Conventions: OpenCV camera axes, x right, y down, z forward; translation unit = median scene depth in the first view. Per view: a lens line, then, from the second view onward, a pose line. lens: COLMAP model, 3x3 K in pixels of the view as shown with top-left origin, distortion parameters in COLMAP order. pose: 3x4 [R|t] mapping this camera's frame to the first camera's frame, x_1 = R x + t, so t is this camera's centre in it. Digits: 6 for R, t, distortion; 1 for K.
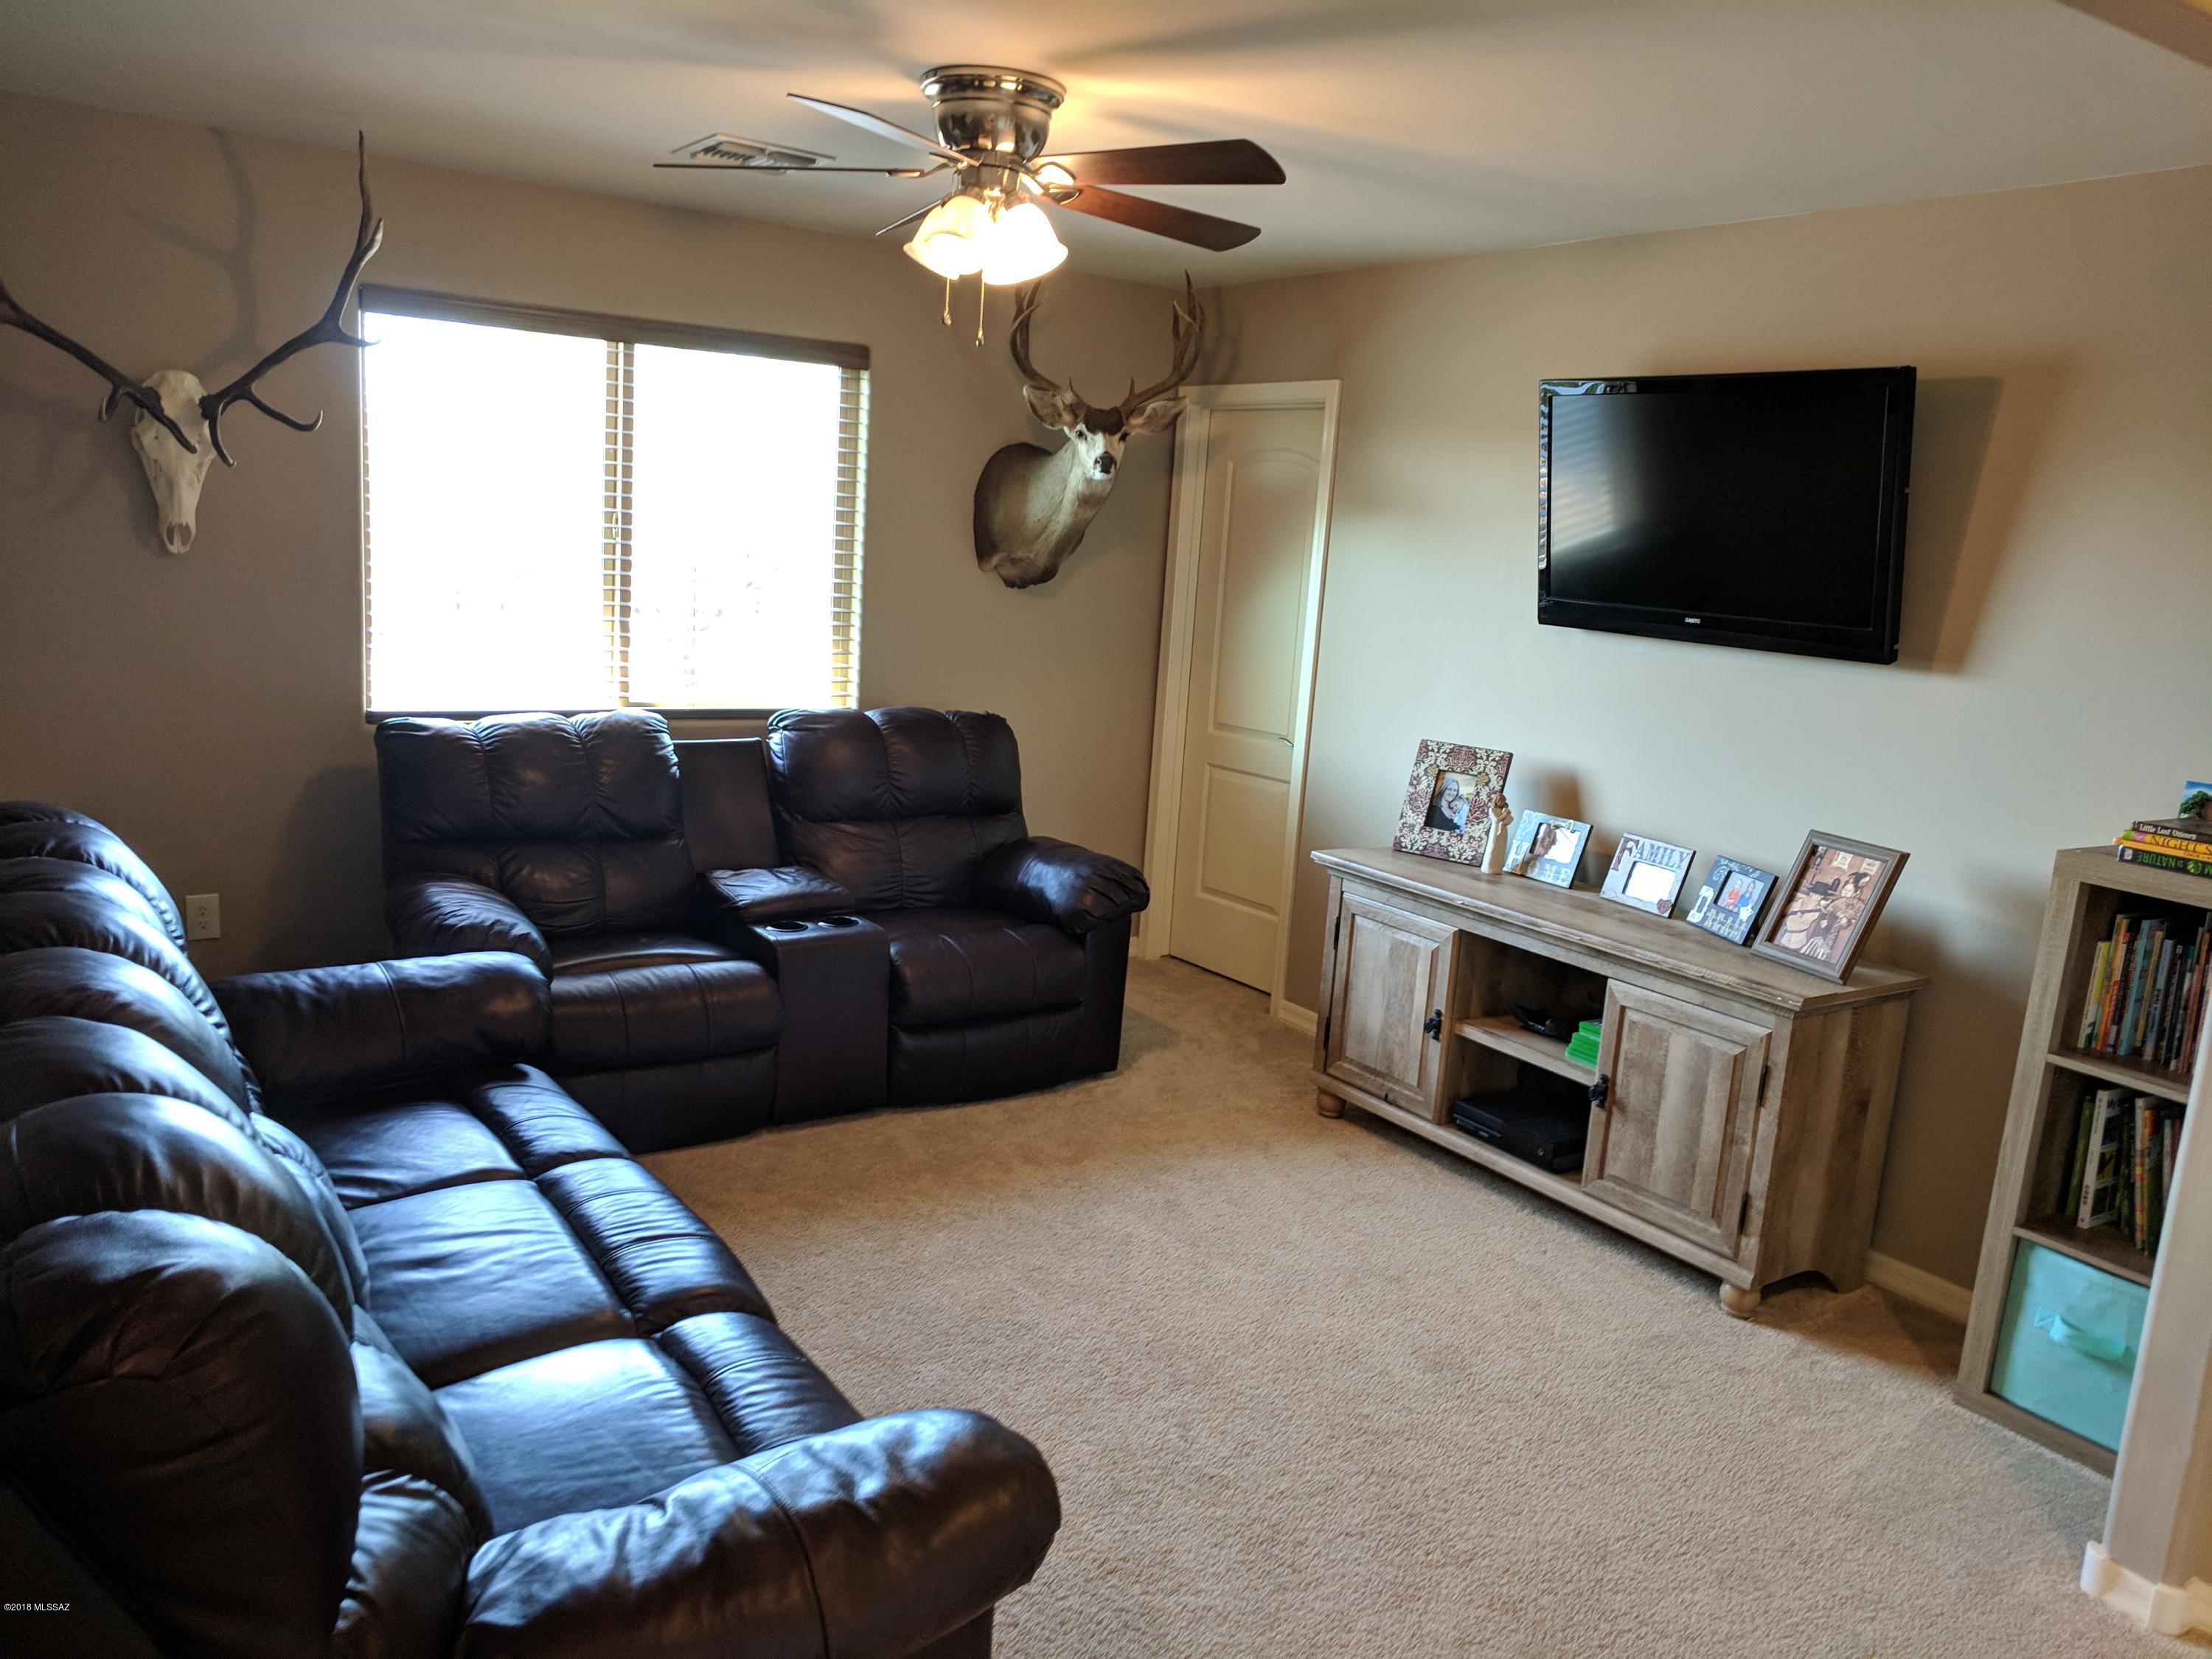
lens RADIAL K [[1637.5, 0, 1048.3], [0, 1637.5, 827.6], [0, 0, 1]] dist [-0.053042, 0.036448]
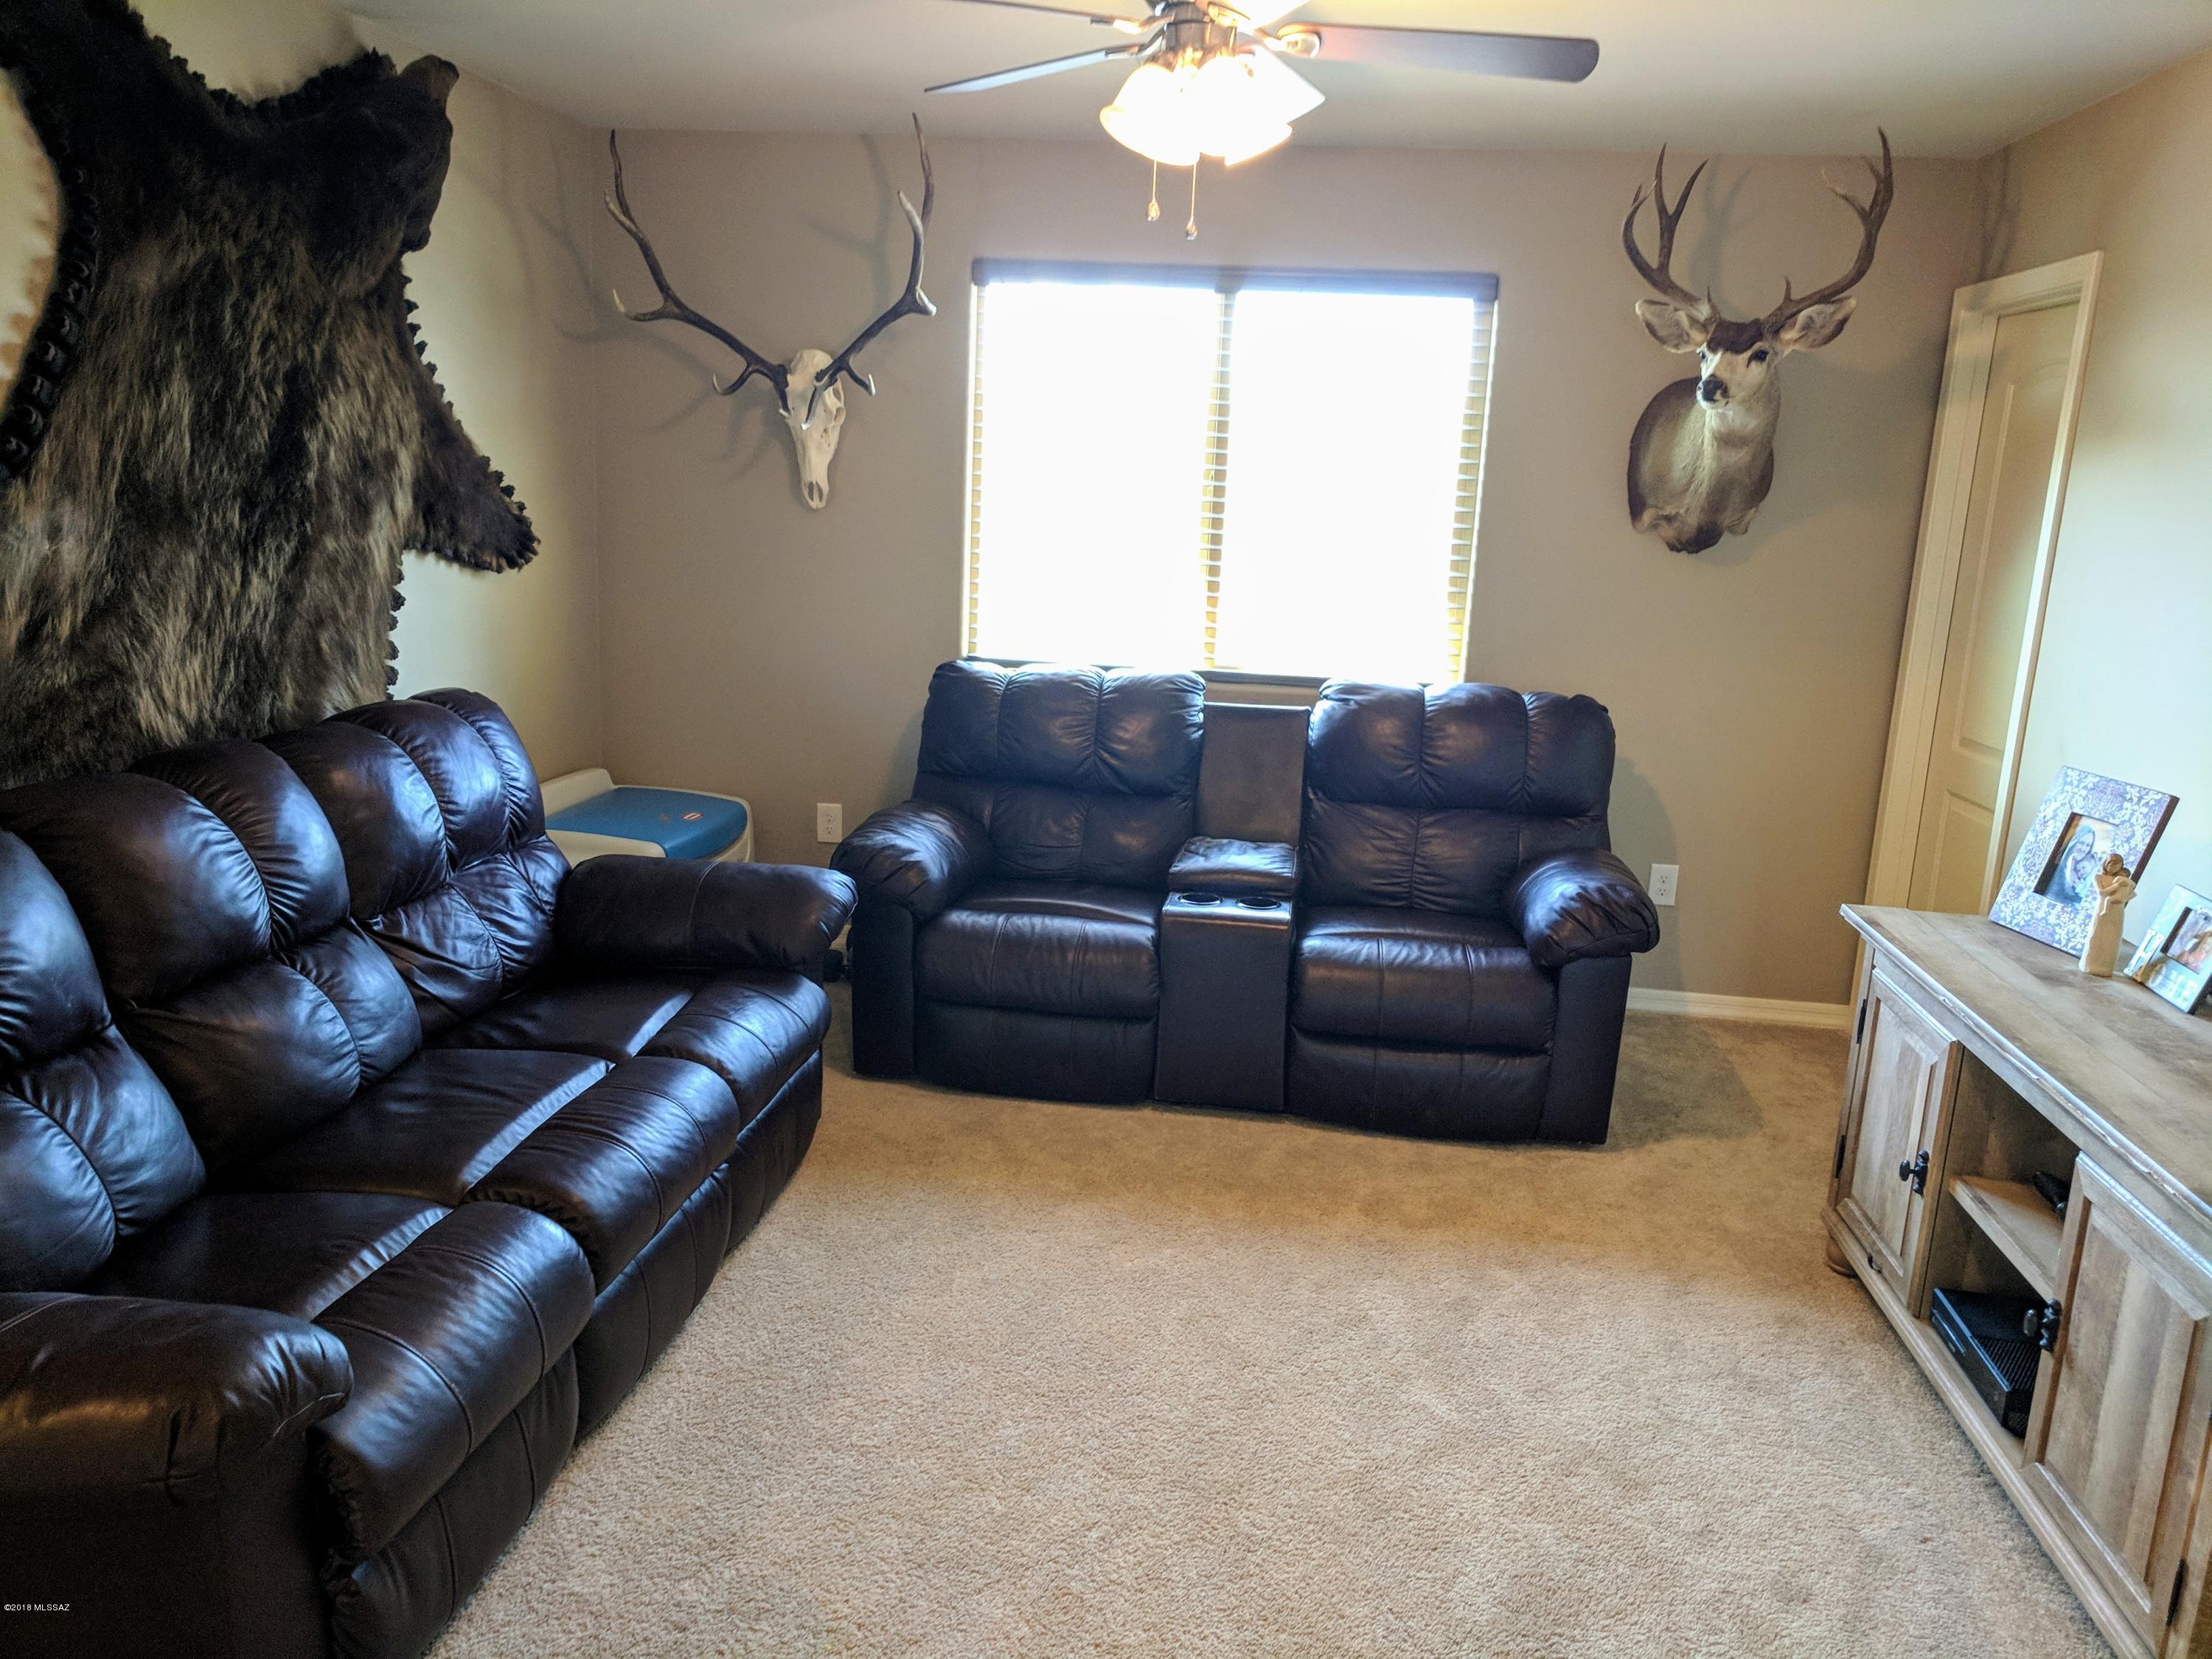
lens RADIAL K [[1637.5, 0, 1048.3], [0, 1637.5, 827.6], [0, 0, 1]] dist [-0.053042, 0.036448]
pose [[0.744899, 0.113410, -0.657467, 0.368242], [-0.113262, 0.992639, 0.042902, -0.010121], [0.657493, 0.042508, 0.752261, 0.224684]]
